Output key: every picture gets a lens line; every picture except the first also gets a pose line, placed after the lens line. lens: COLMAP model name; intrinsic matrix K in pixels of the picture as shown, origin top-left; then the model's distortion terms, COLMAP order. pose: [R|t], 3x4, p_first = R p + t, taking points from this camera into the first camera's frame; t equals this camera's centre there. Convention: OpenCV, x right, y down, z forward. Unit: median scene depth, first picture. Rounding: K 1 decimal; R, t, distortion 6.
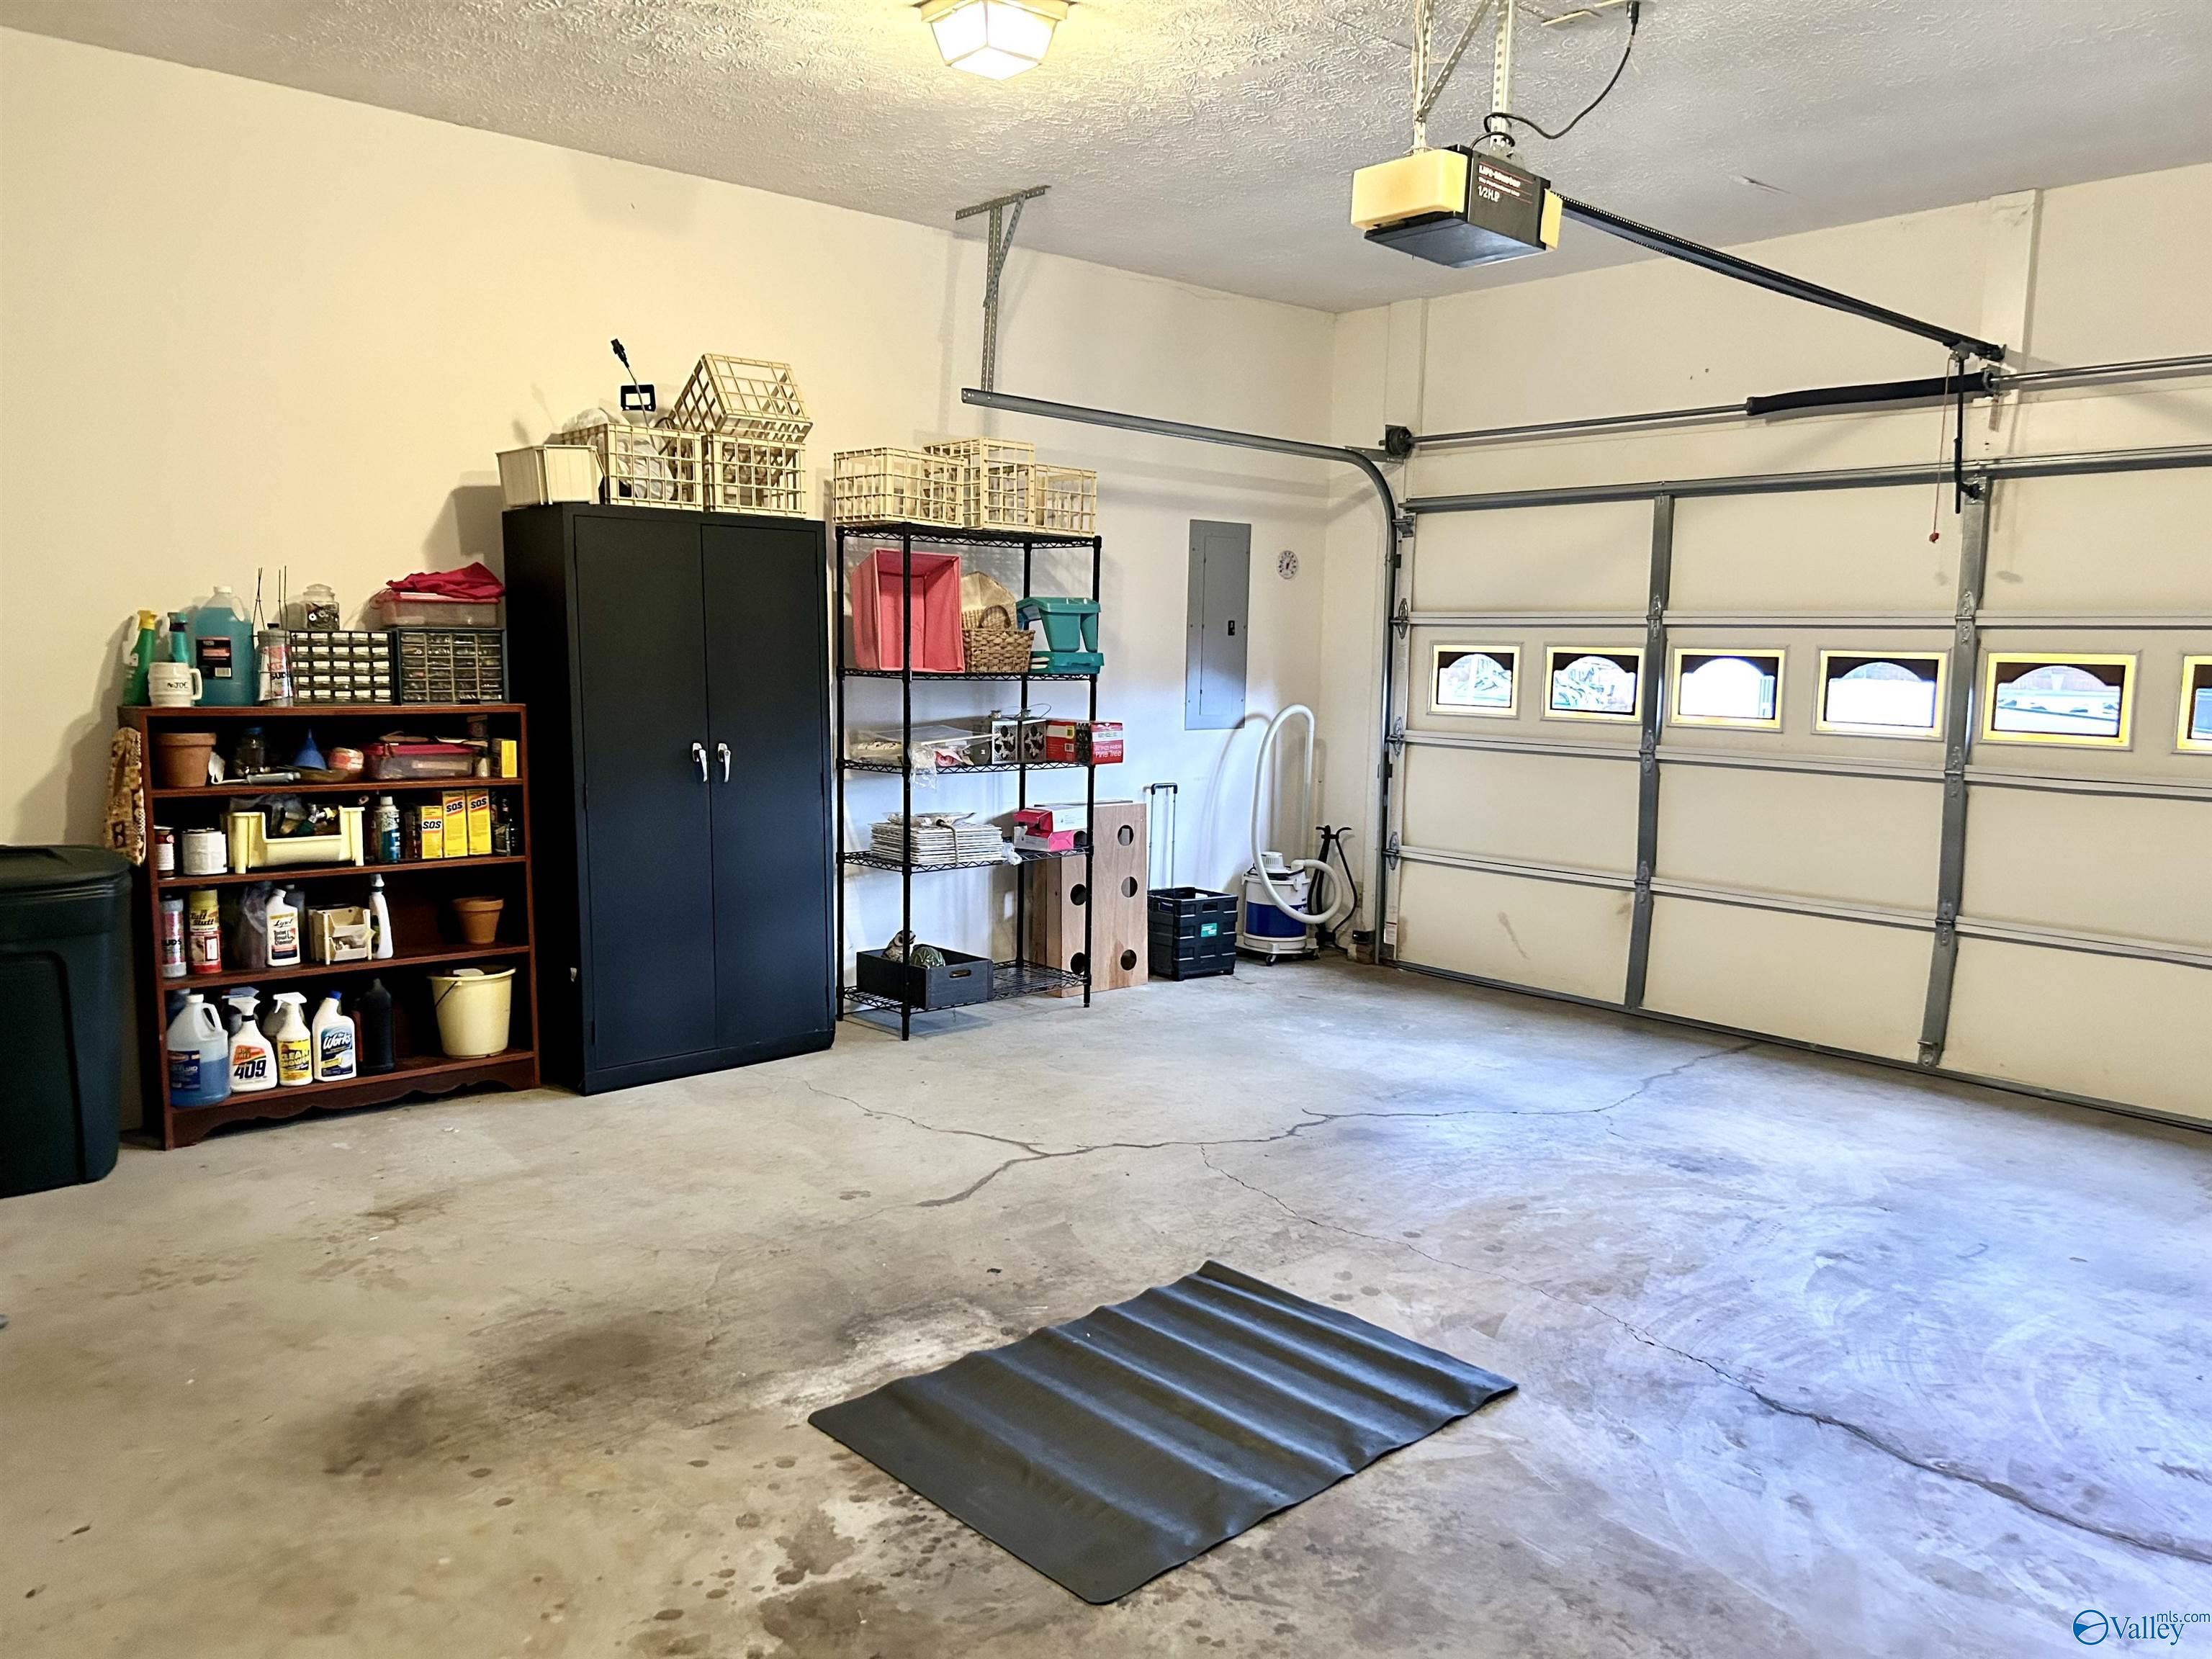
lens RADIAL K [[1667.9, 0, 1104.9], [0, 1667.9, 833.4], [0, 0, 1]] dist [0.041383, -0.033408]
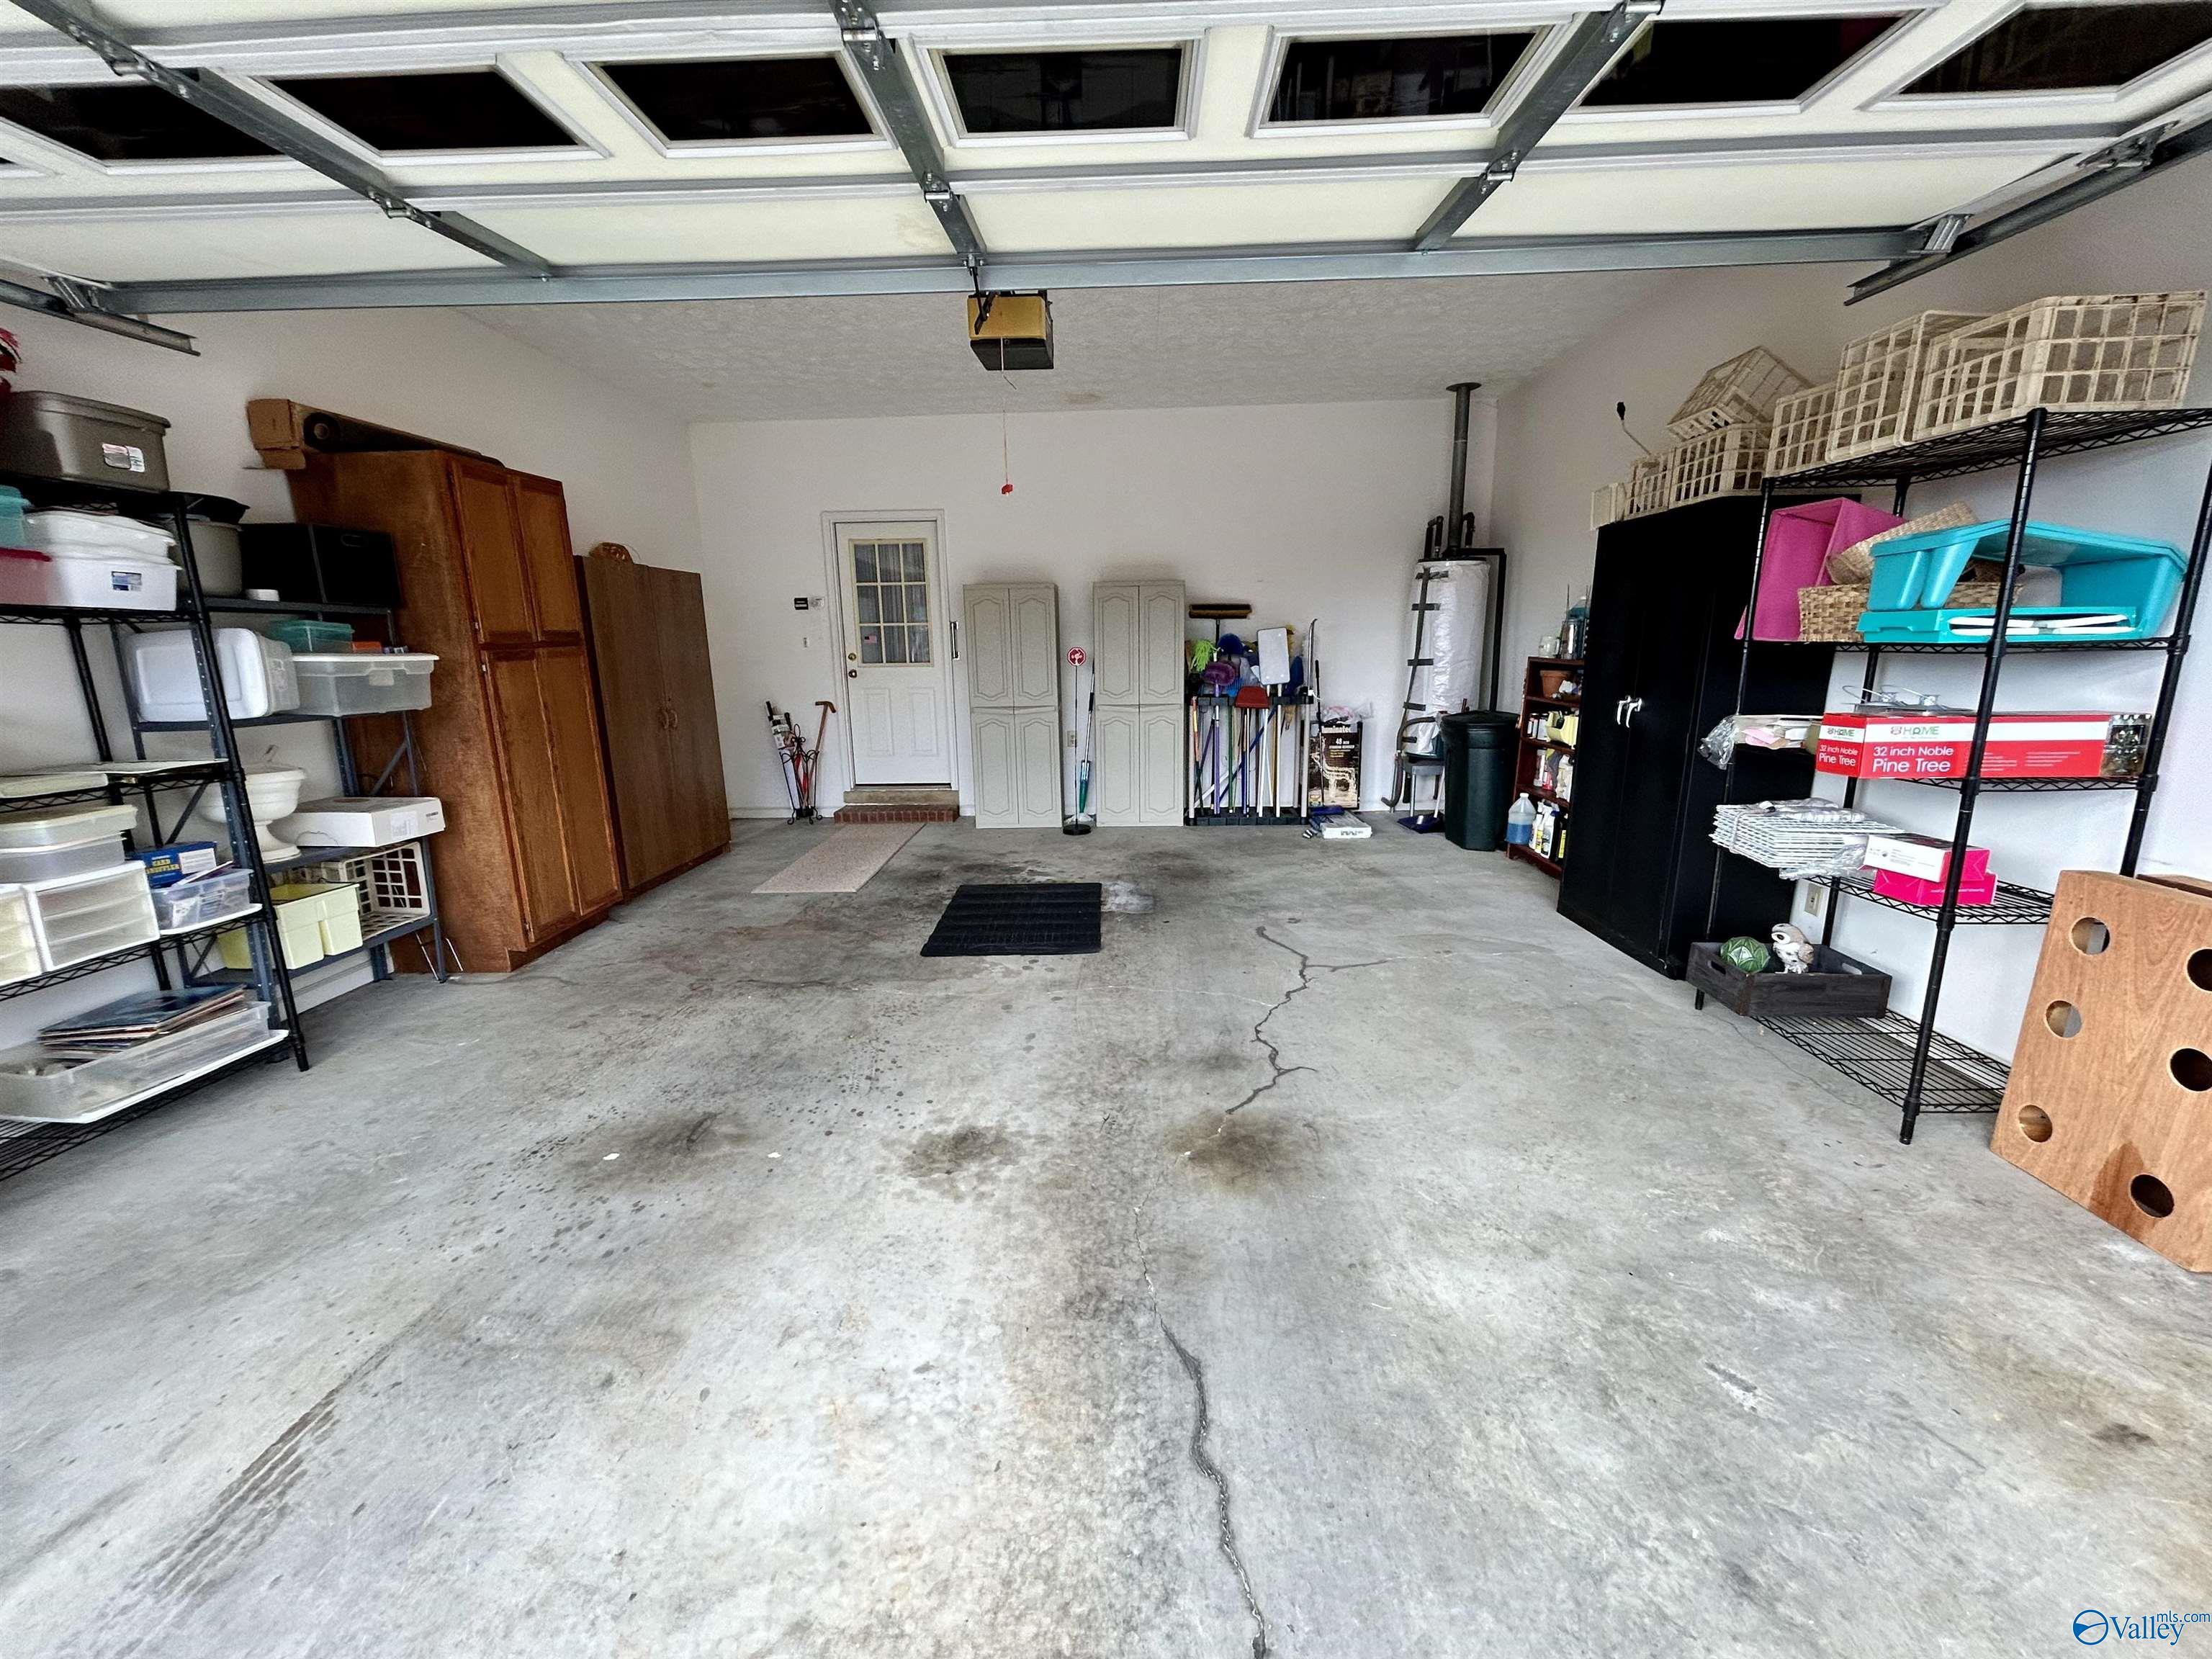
lens RADIAL K [[884.6, 0, 1102.9], [0, 884.6, 830.0], [0, 0, 1]] dist [0.002419, -0.000376]
pose [[-0.689769, 0.151584, -0.707984, 0.805353], [-0.078036, 0.956578, 0.280838, -0.169631], [0.719812, 0.248962, -0.647988, 1.711084]]
